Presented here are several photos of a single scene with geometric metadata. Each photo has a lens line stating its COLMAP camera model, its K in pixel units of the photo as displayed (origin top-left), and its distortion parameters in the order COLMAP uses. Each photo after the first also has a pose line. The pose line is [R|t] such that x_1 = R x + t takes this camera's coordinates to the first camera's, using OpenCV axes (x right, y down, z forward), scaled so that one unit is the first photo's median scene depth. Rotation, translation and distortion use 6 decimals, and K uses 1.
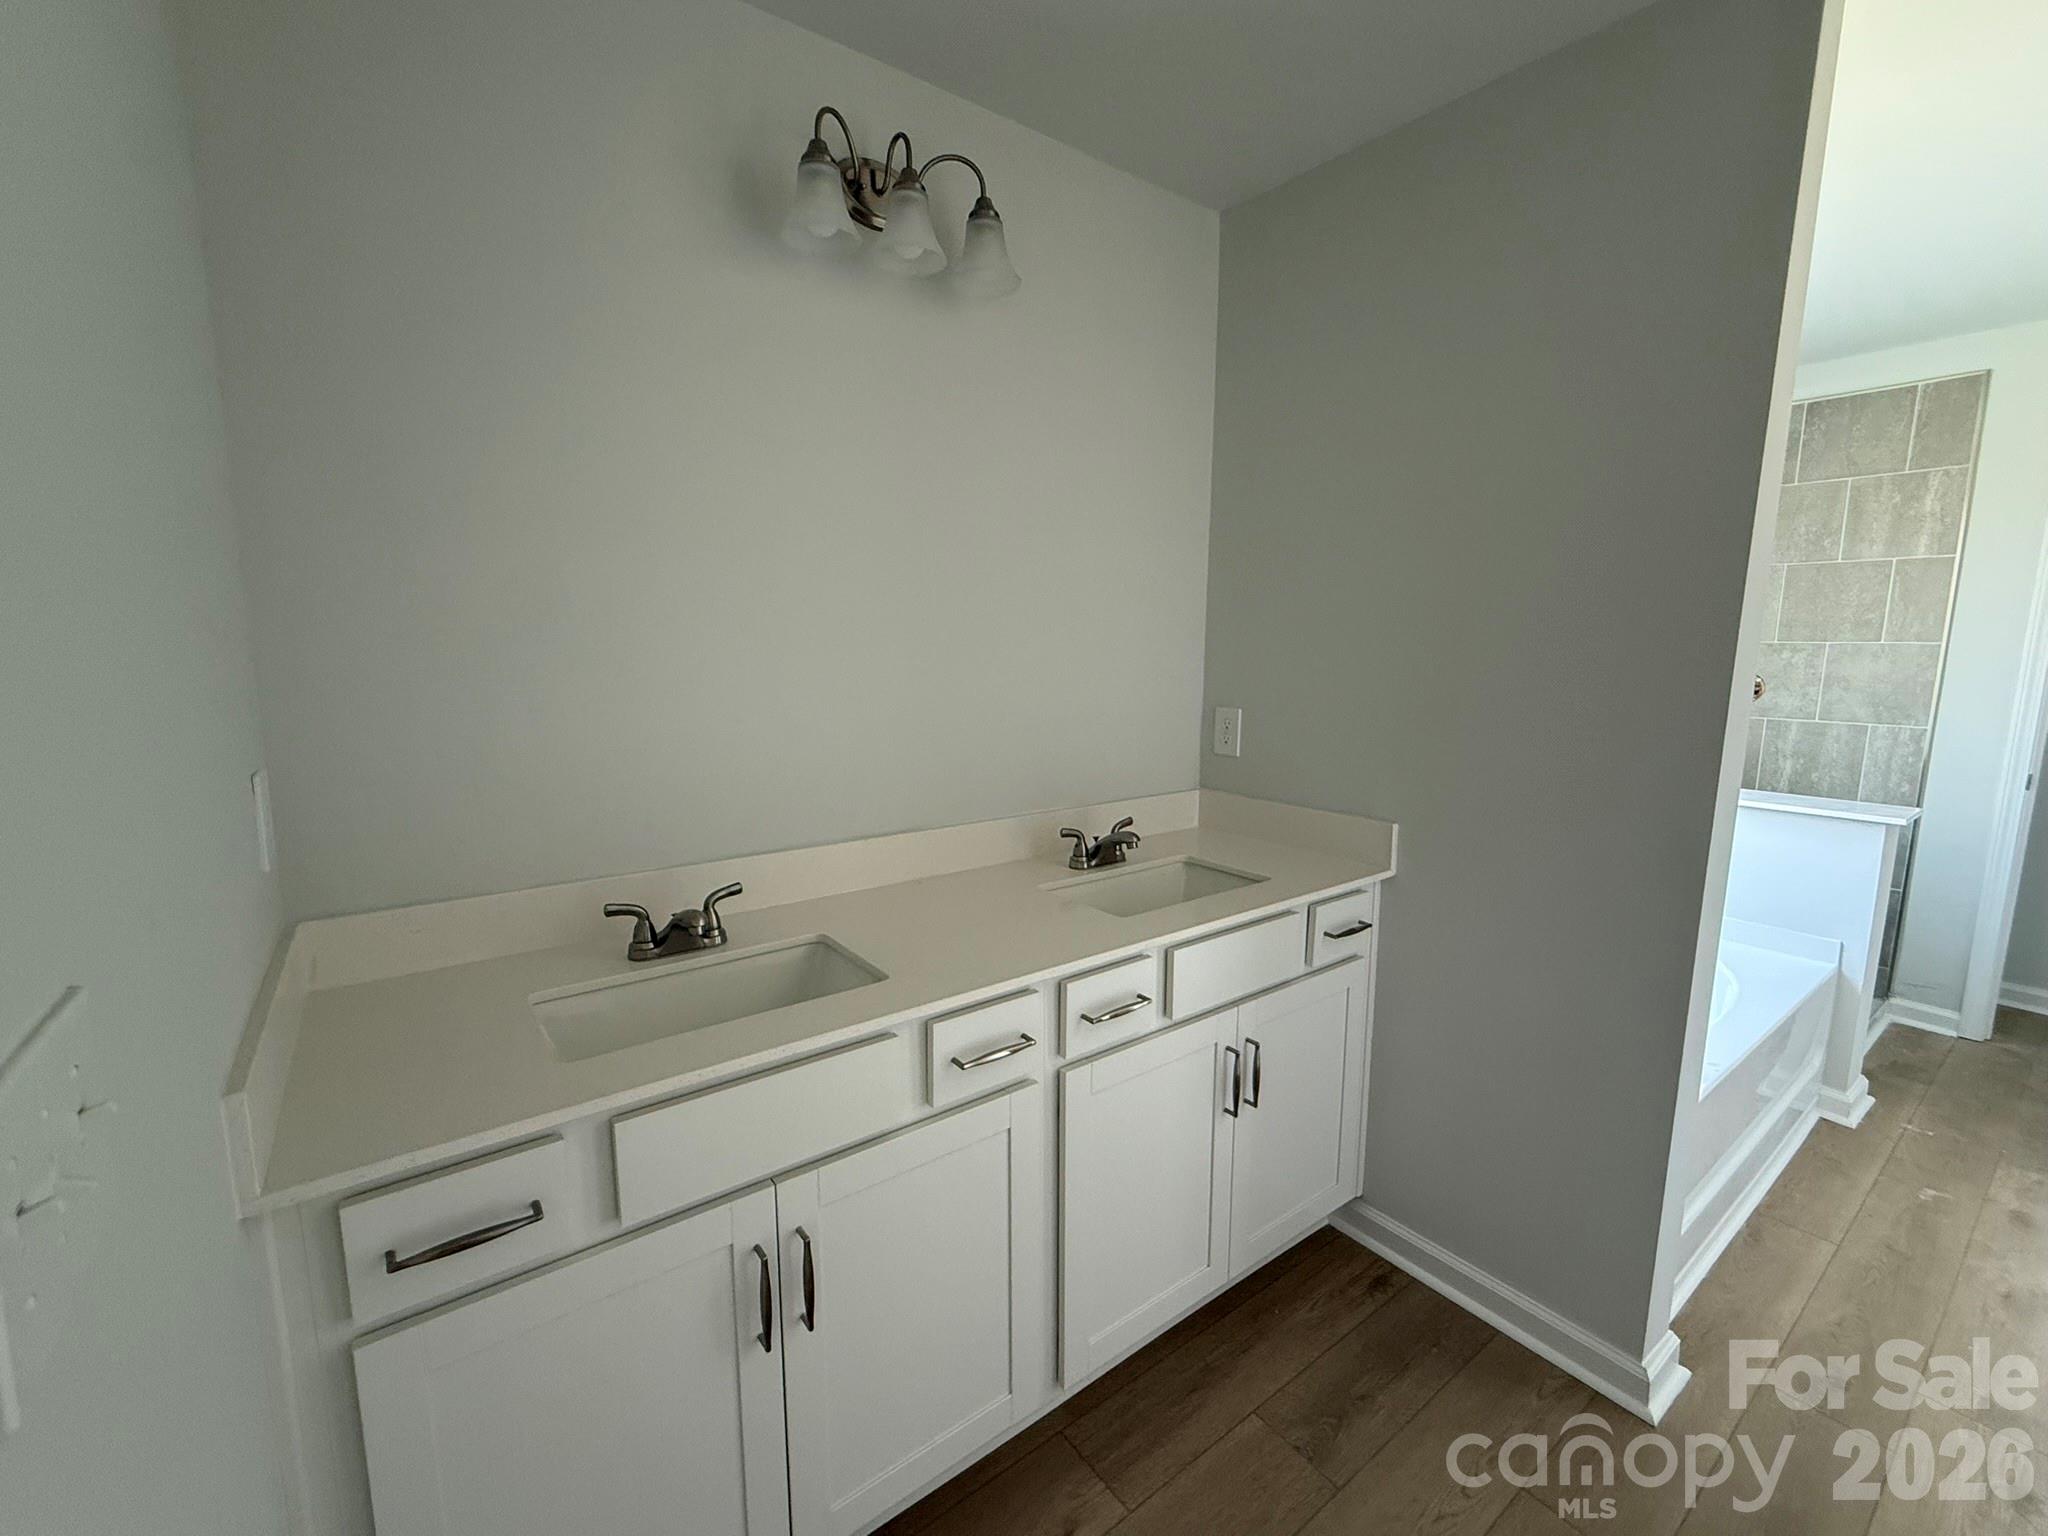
lens RADIAL K [[835.6, 0, 1021.2], [0, 835.6, 766.2], [0, 0, 1]] dist [0.000514, -0.000271]
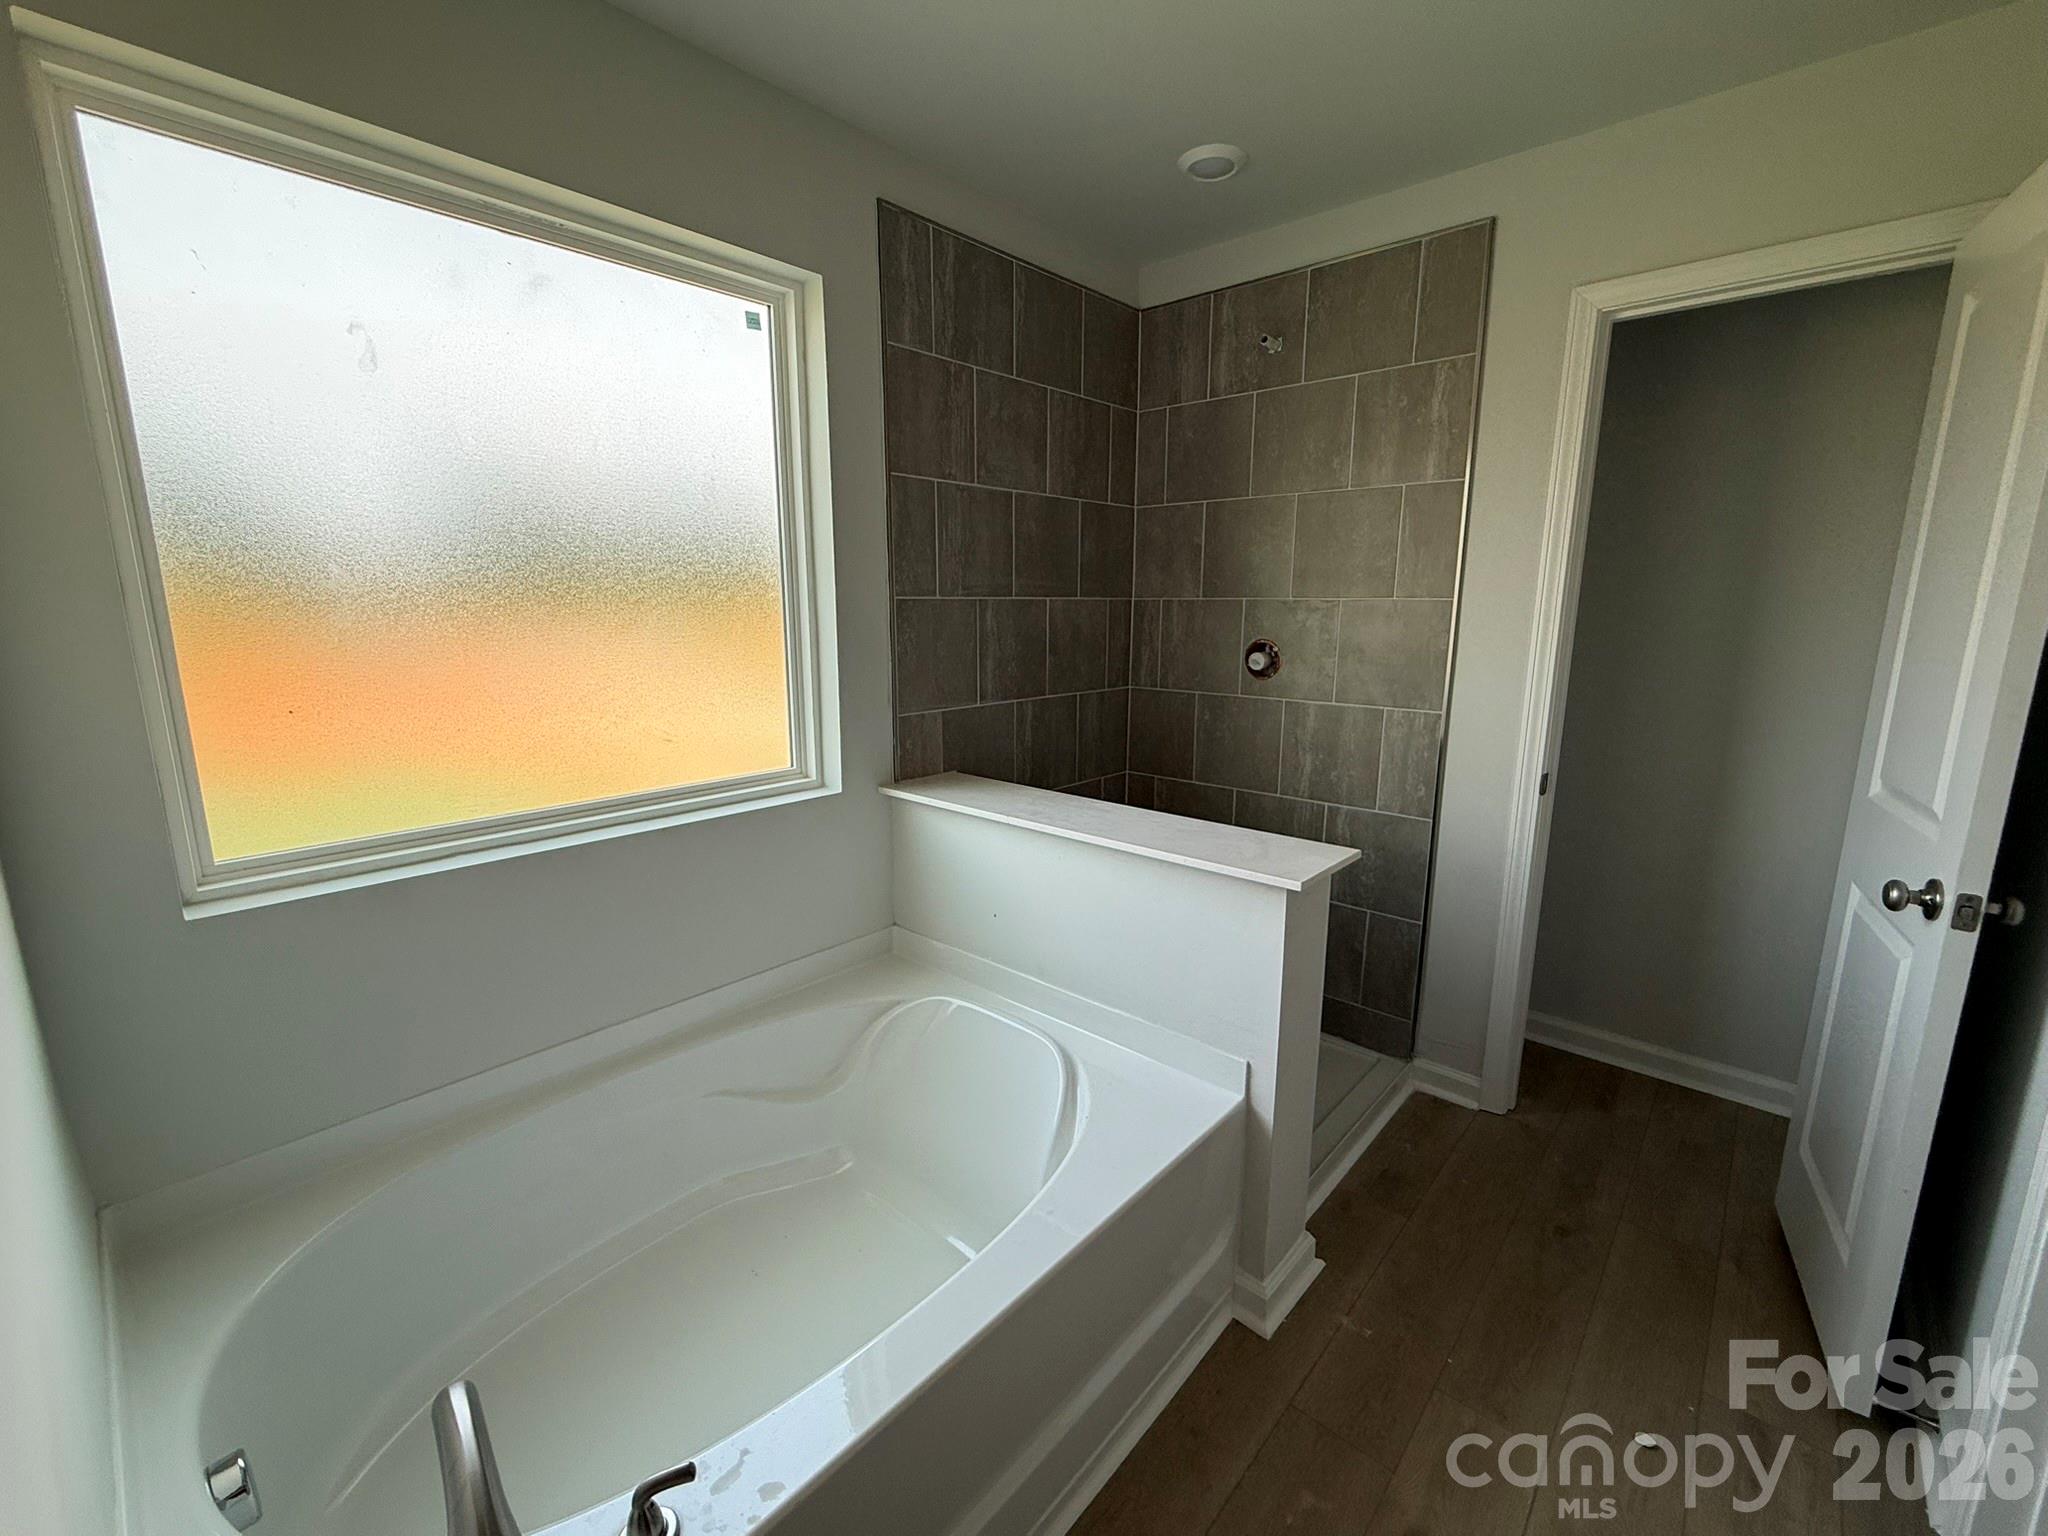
lens RADIAL K [[835.6, 0, 1025.5], [0, 835.6, 766.1], [0, 0, 1]] dist [0.000514, -0.000271]
pose [[0.979721, -0.036908, 0.196939, 0.553858], [0.028764, 0.998615, 0.044055, -0.040501], [-0.198292, -0.037497, 0.979425, 0.326628]]
